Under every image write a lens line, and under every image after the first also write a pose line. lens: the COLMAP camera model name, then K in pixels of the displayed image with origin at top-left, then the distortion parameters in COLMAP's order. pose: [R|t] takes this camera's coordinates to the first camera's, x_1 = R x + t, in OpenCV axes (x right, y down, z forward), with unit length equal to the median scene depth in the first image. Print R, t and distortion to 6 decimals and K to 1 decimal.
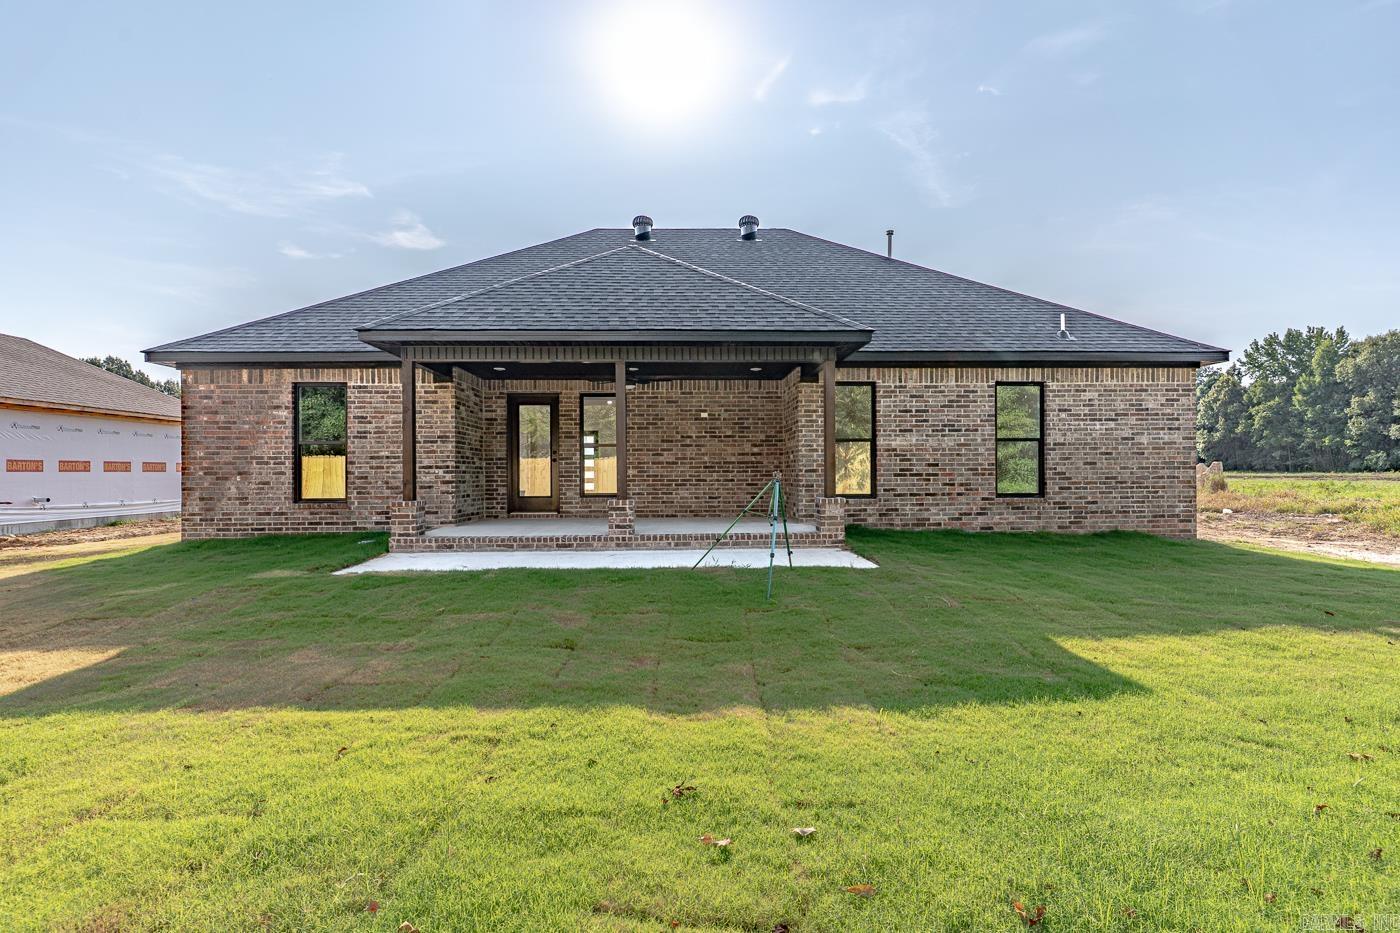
lens RADIAL K [[673.4, 0, 696.9], [0, 673.4, 478.2], [0, 0, 1]] dist [-0.002152, 0.002025]
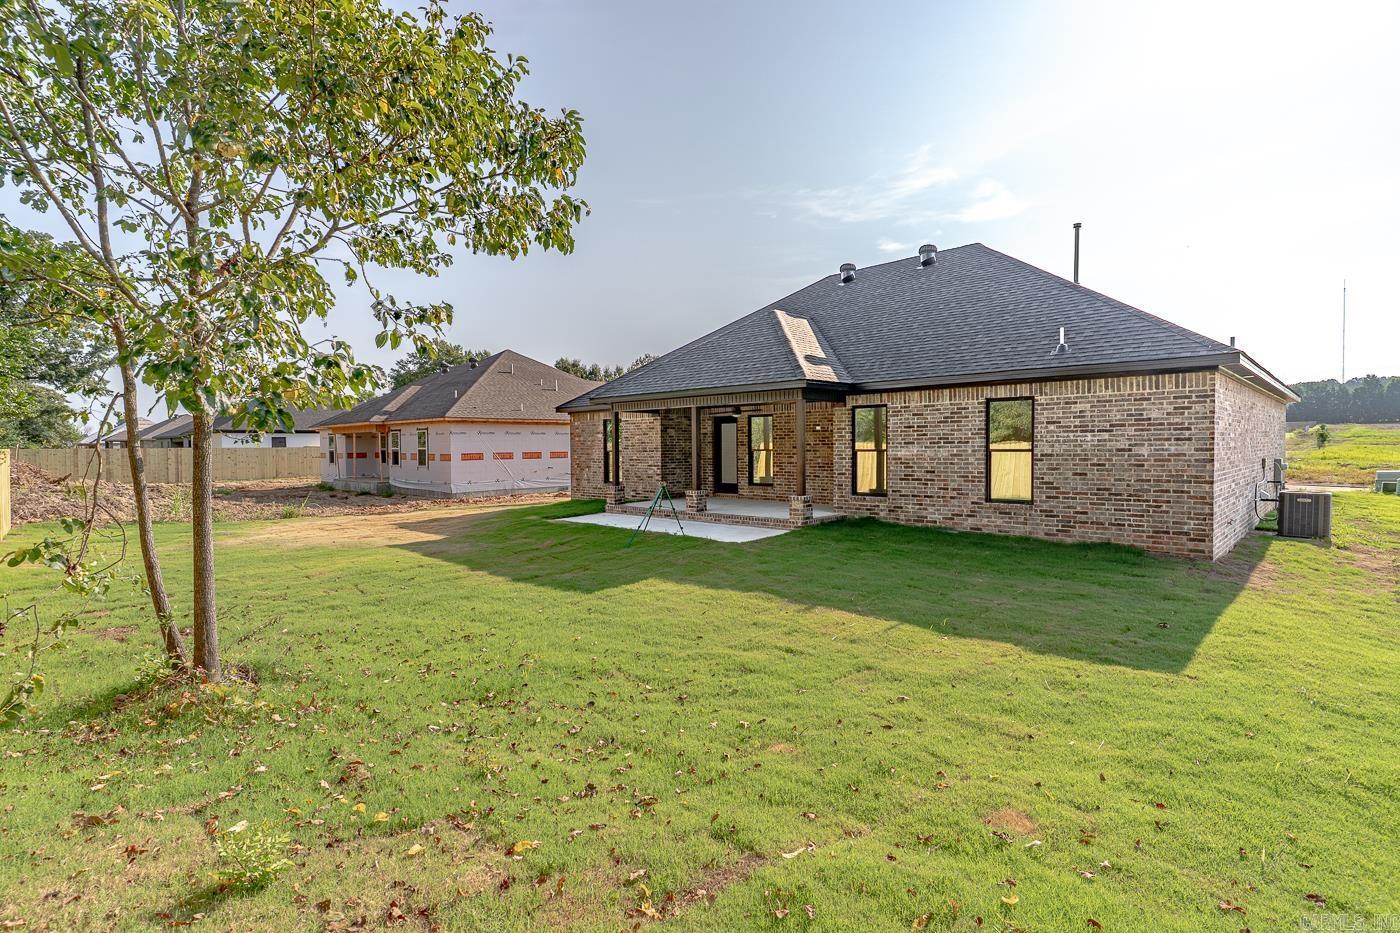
lens RADIAL K [[673.4, 0, 694.7], [0, 673.4, 466.3], [0, 0, 1]] dist [-0.002152, 0.002025]
pose [[0.691314, 0.020890, -0.722253, 0.917108], [-0.002587, 0.999647, 0.026438, -0.059375], [0.722550, -0.016409, 0.691124, -0.121629]]
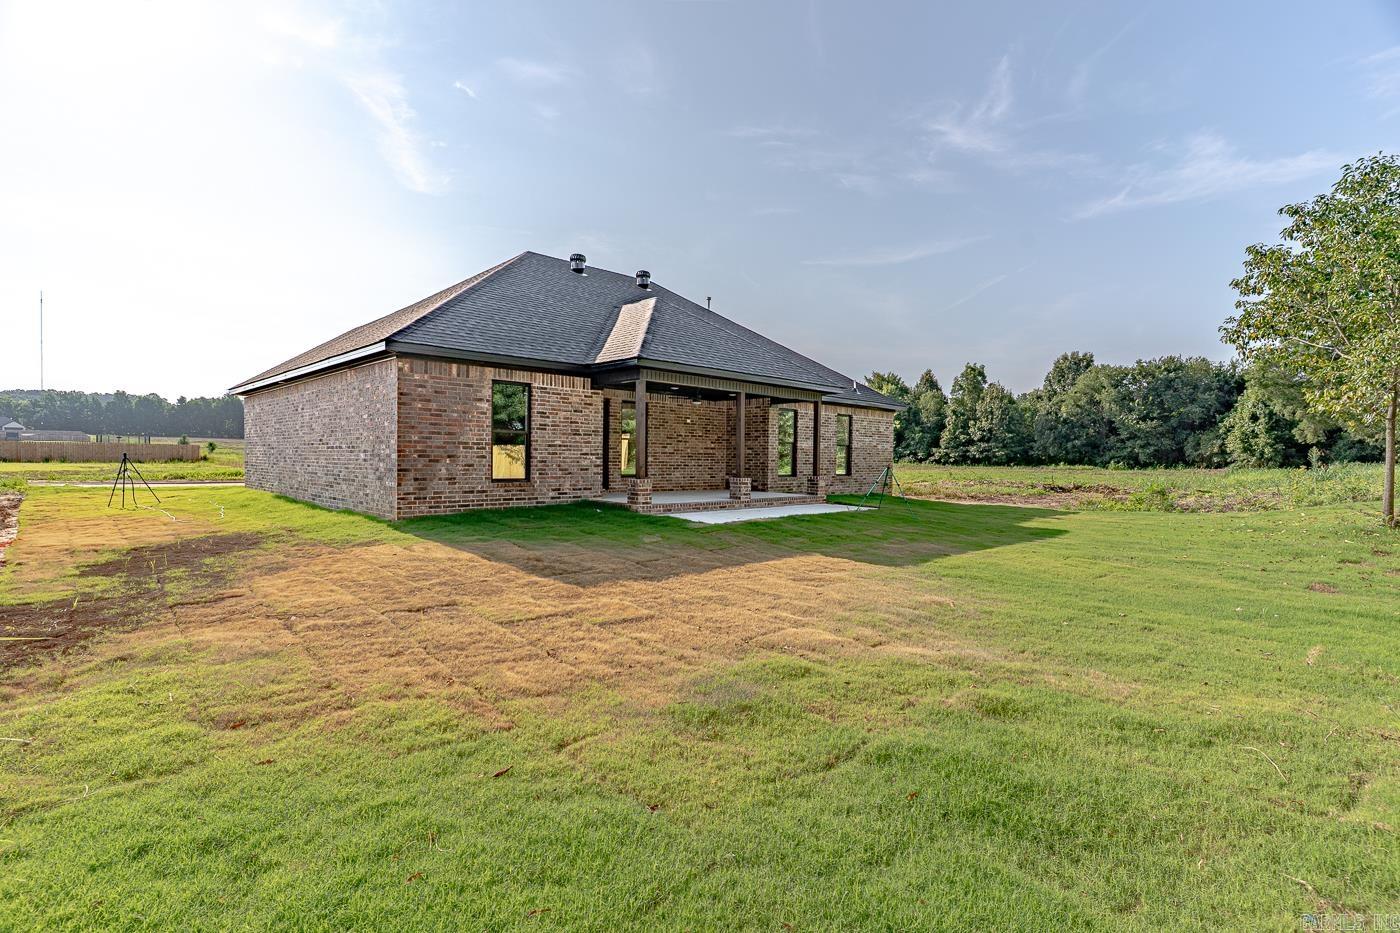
lens RADIAL K [[673.4, 0, 683.0], [0, 673.4, 475.2], [0, 0, 1]] dist [-0.002152, 0.002025]
pose [[0.743781, -0.001228, 0.668422, -1.101318], [-0.008780, 0.999894, 0.011608, 0.007506], [-0.668365, -0.014502, 0.743692, -0.092177]]
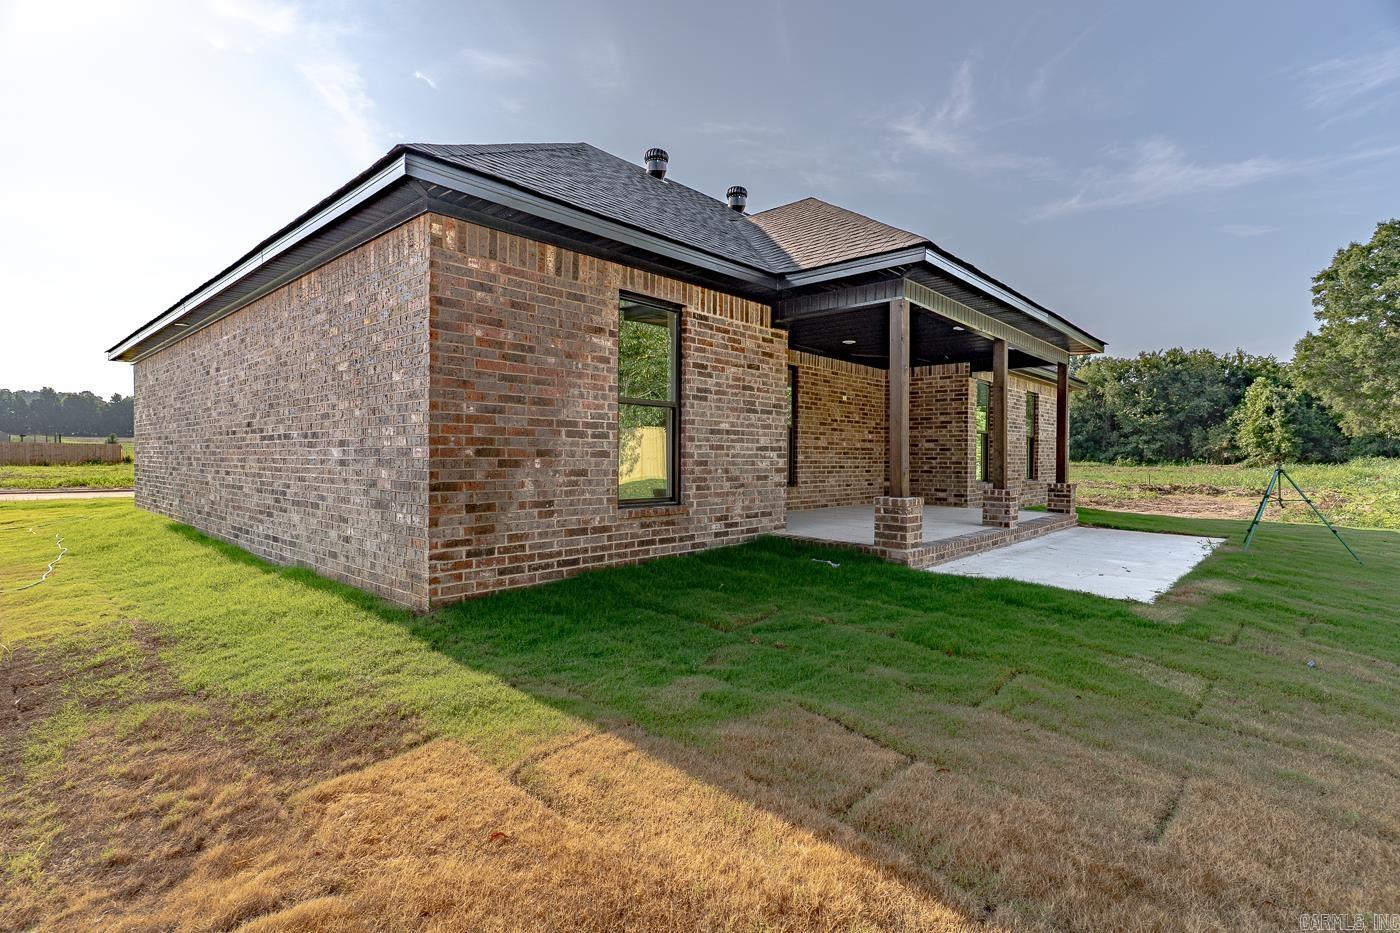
lens RADIAL K [[673.4, 0, 679.6], [0, 673.4, 460.3], [0, 0, 1]] dist [-0.002152, 0.002025]
pose [[0.708607, 0.007538, 0.705563, -0.923708], [-0.001987, 0.999960, -0.008689, 0.002170], [-0.705600, 0.004755, 0.708594, 0.557783]]
